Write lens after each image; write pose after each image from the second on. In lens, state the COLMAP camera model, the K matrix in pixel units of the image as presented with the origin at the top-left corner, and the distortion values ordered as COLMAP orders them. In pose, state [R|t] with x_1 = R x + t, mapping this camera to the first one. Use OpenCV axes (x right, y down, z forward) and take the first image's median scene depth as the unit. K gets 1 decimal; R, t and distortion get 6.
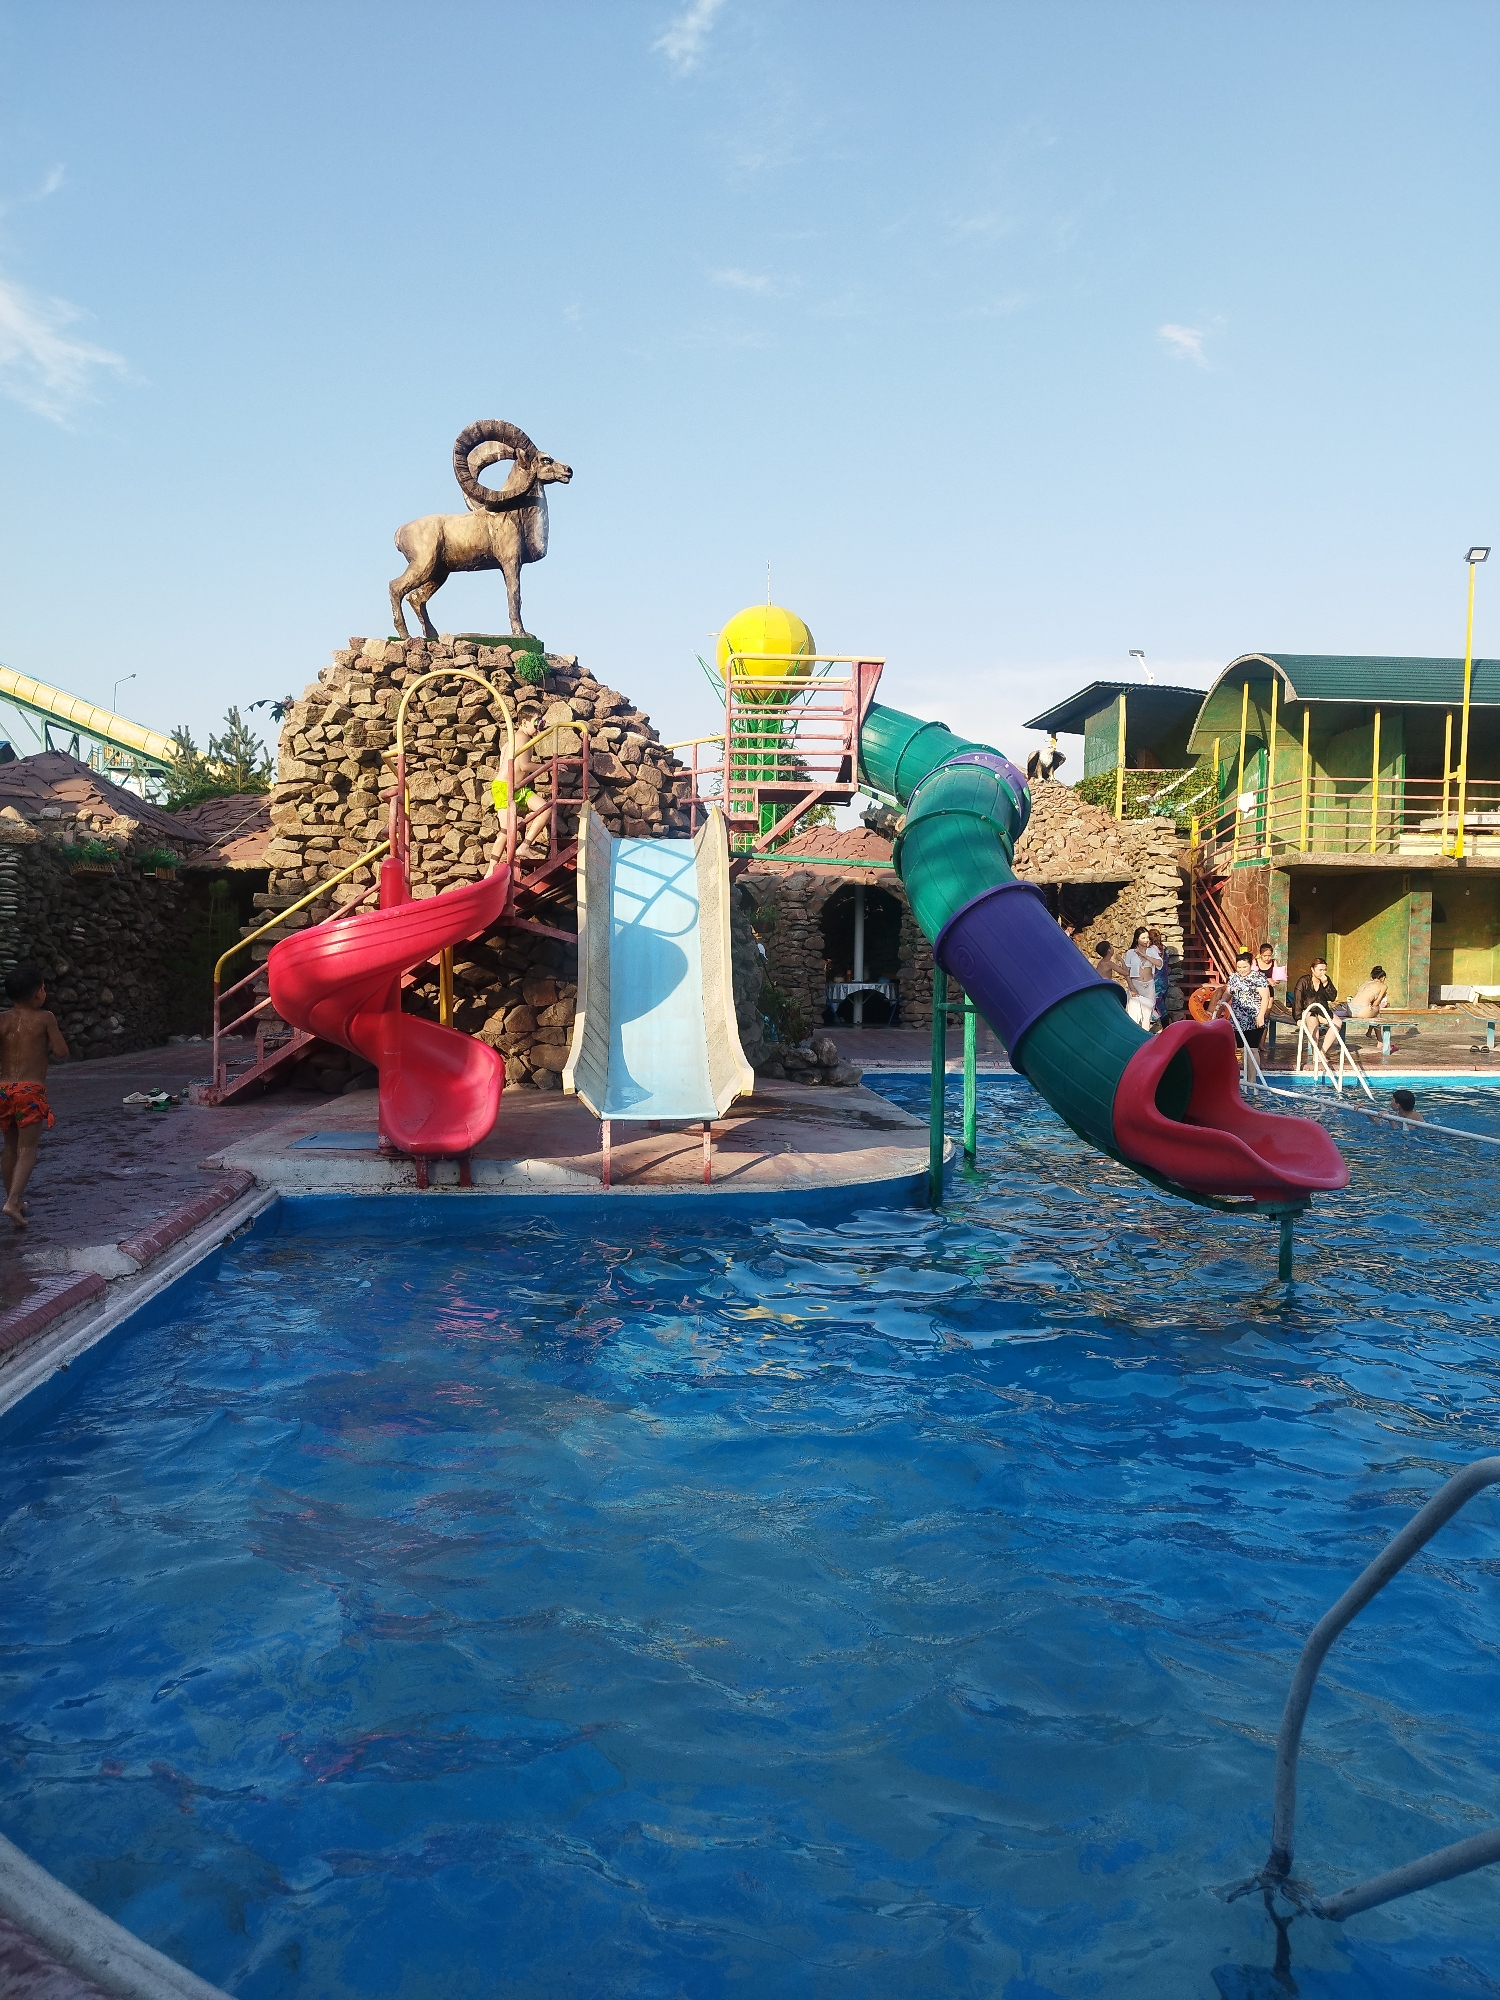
lens RADIAL K [[1414.1, 0, 754.1], [0, 1414.1, 1019.9], [0, 0, 1]] dist [0.049102, -0.052125]
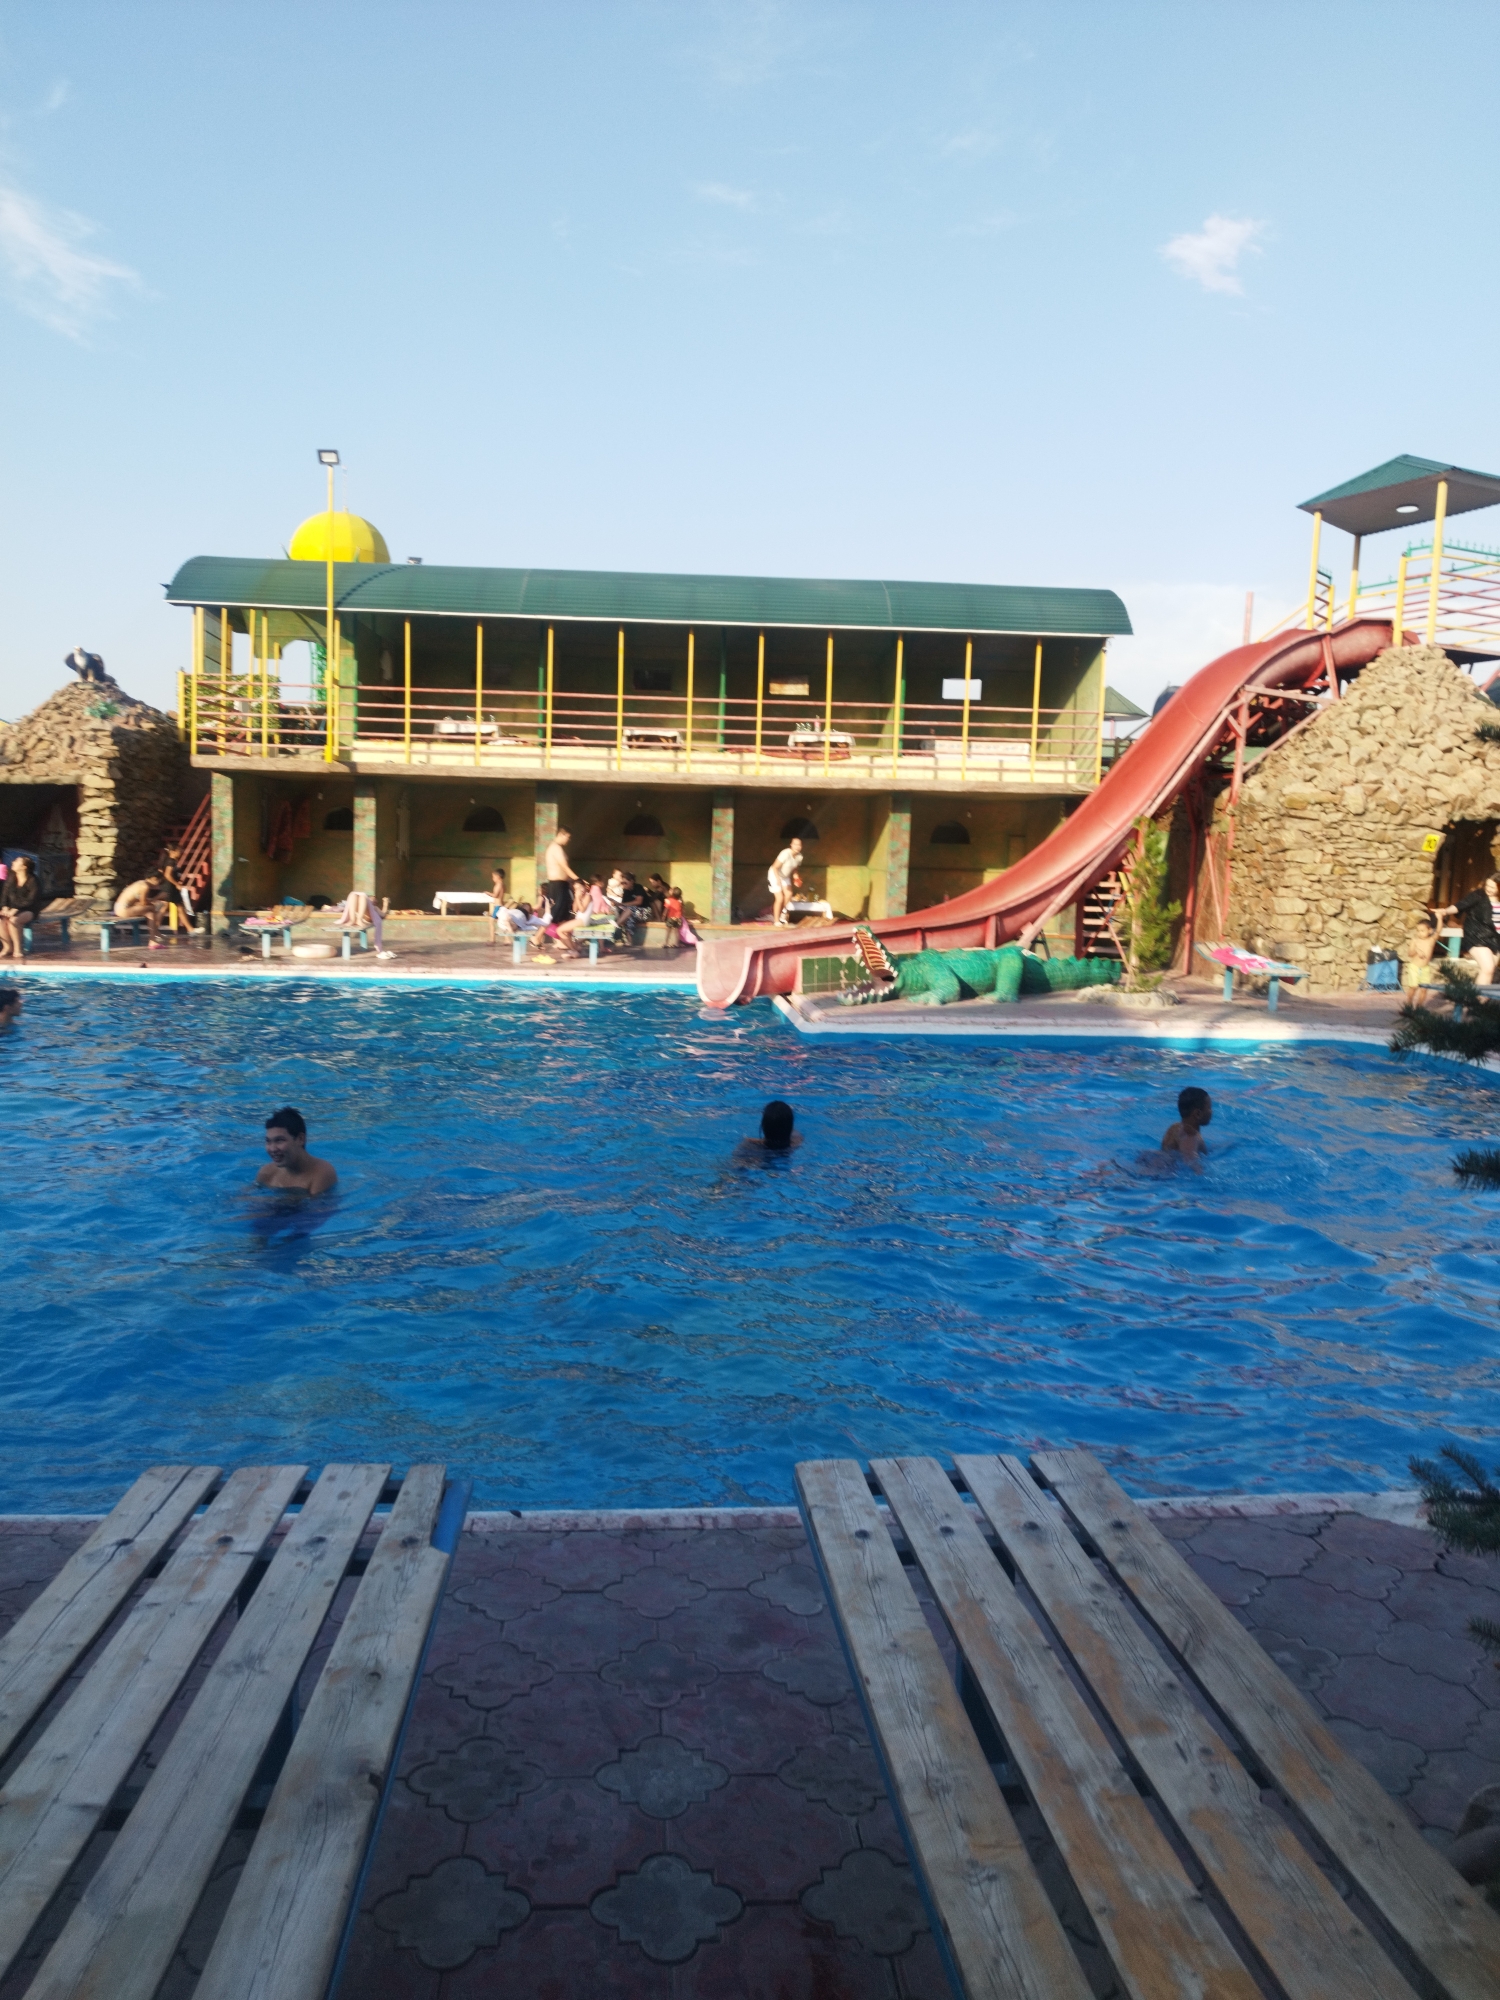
lens RADIAL K [[1414.1, 0, 754.1], [0, 1414.1, 1019.9], [0, 0, 1]] dist [0.049102, -0.052125]
pose [[0.999797, 0.018520, -0.007936, 0.707220], [-0.018125, 0.998720, 0.047230, 0.012822], [0.008801, -0.047076, 0.998853, -0.007728]]
